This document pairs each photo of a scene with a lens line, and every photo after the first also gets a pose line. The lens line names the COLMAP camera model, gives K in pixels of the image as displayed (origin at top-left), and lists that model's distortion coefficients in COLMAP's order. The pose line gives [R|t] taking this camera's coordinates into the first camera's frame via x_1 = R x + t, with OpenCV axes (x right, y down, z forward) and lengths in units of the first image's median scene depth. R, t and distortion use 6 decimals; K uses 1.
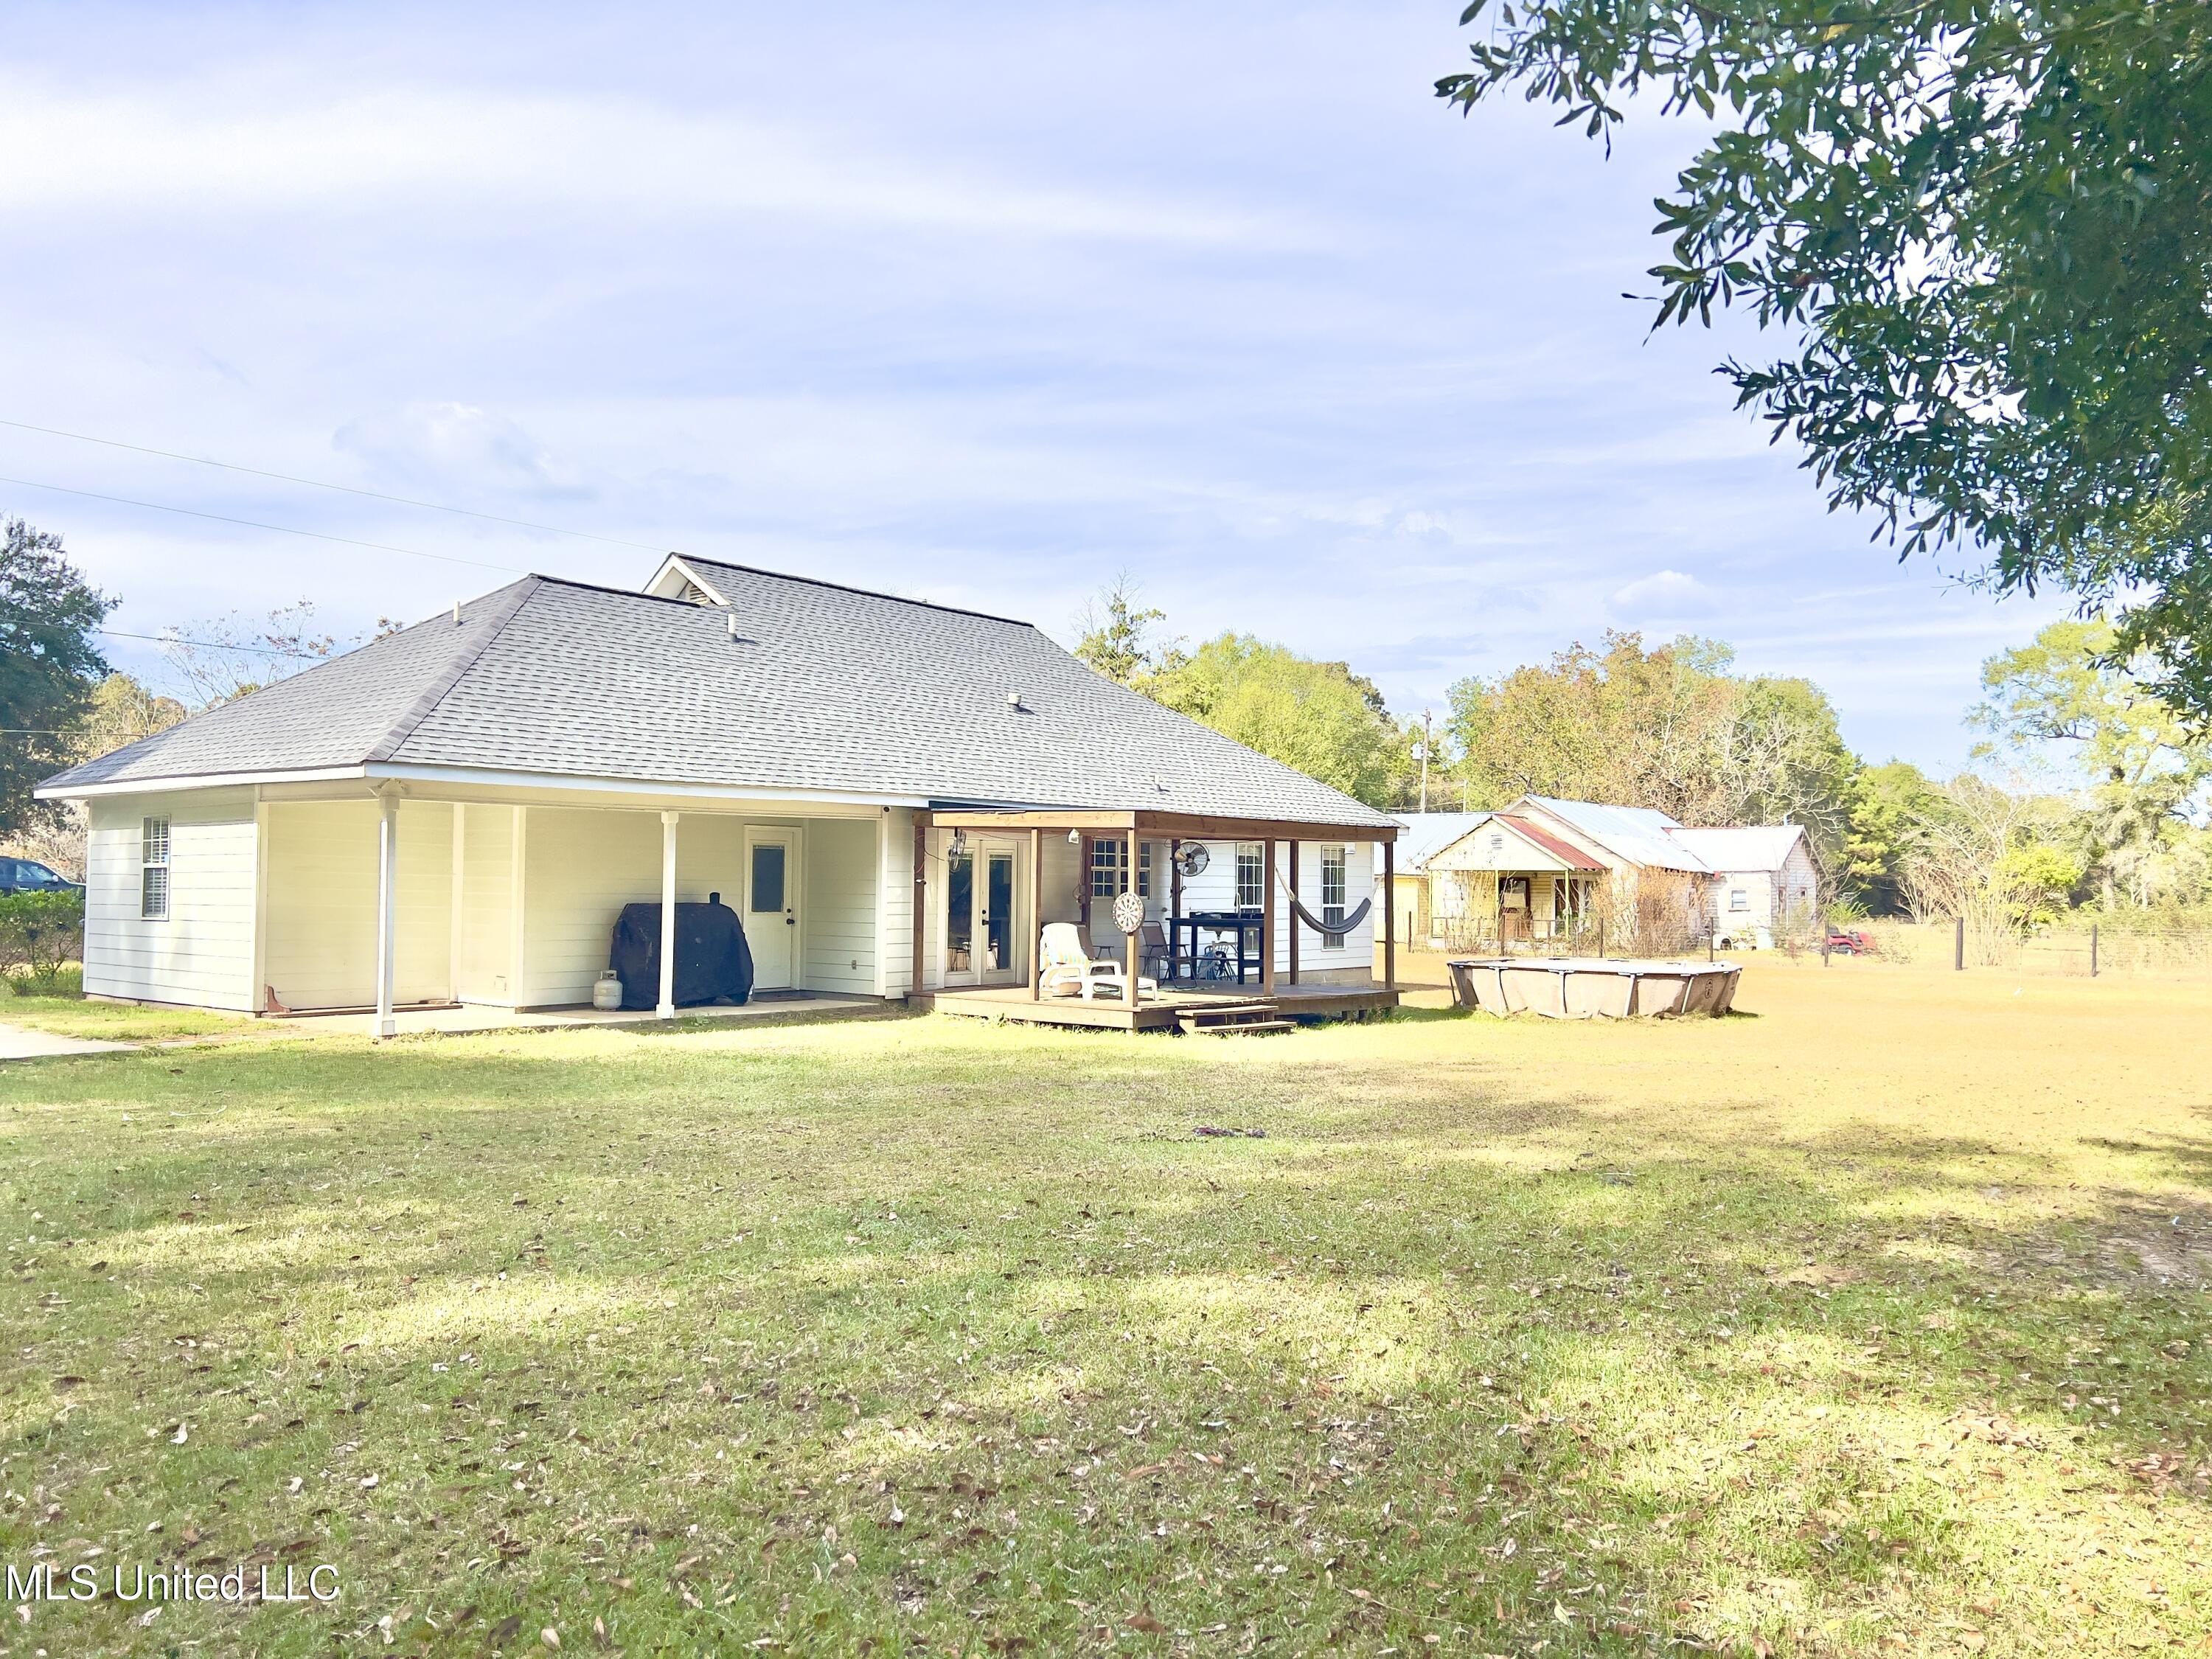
lens RADIAL K [[1686.8, 0, 1106.0], [0, 1686.8, 829.5], [0, 0, 1]] dist [0.073055, 0.000074]
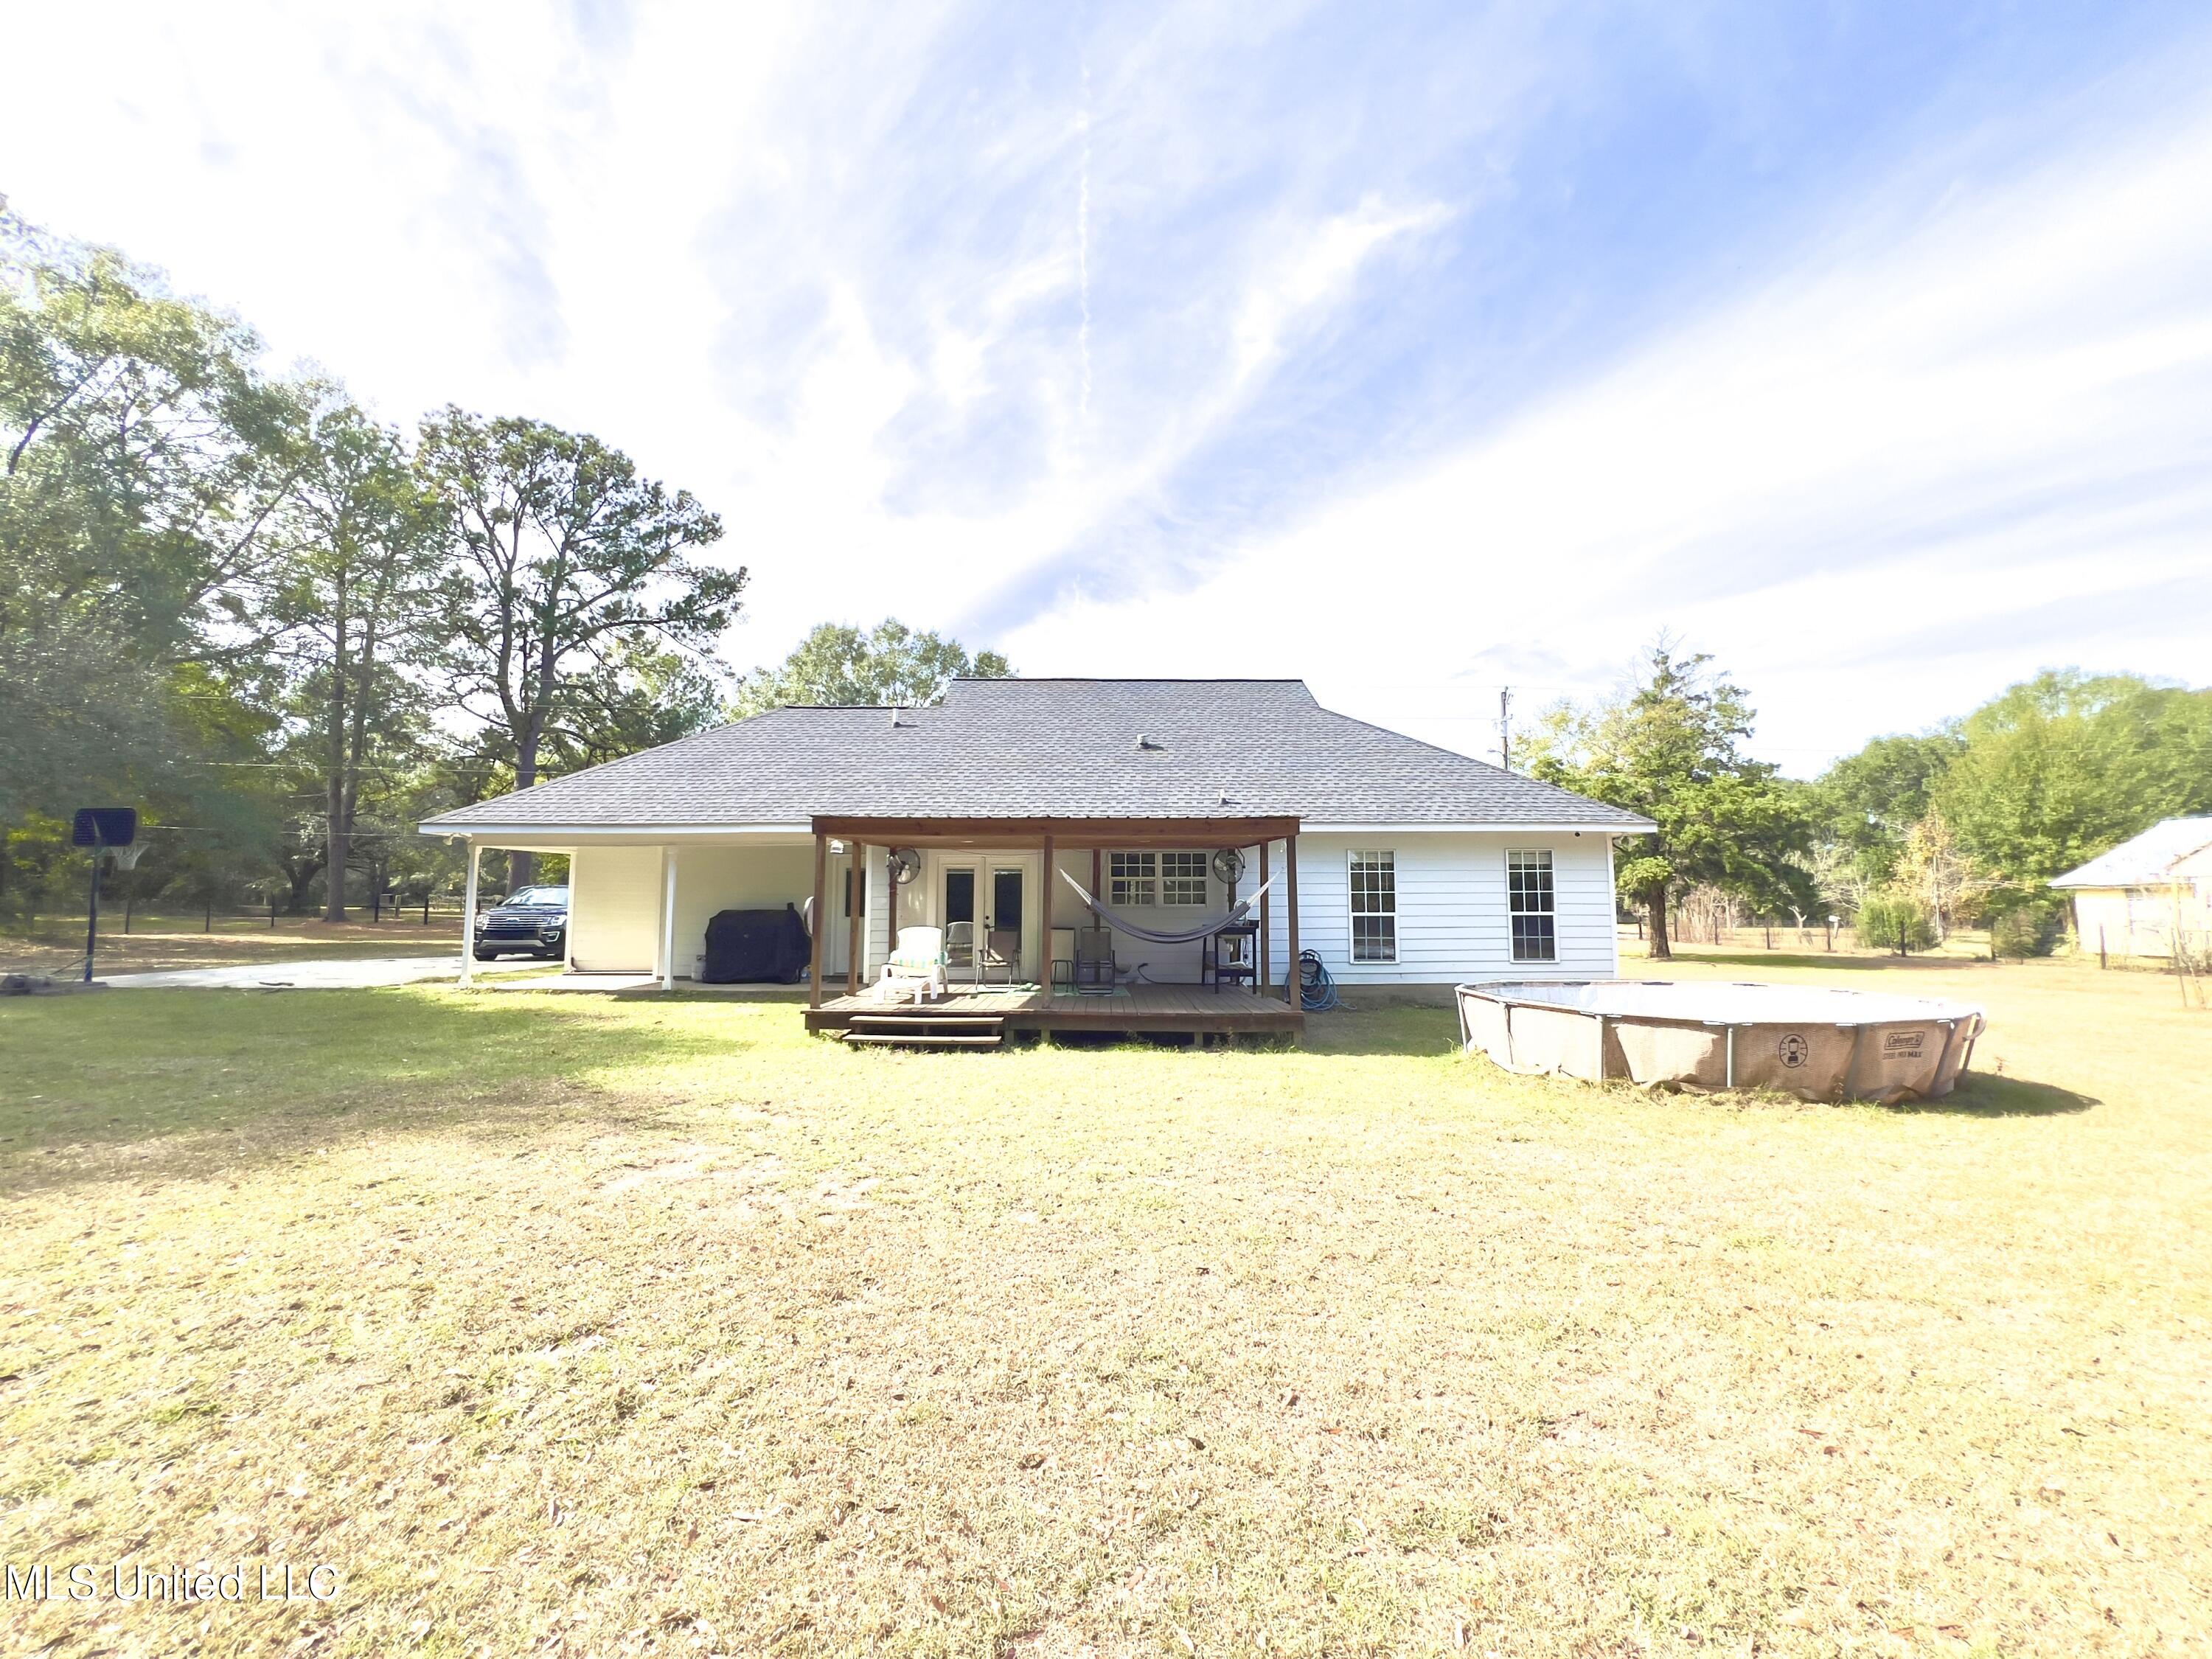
lens RADIAL K [[891.5, 0, 1106.0], [0, 891.5, 829.5], [0, 0, 1]] dist [-0.000637, -0.000038]
pose [[0.650458, -0.073465, -0.755981, 0.445660], [0.033048, 0.997106, -0.068463, 0.031894], [0.758823, 0.019549, 0.651004, 0.635053]]
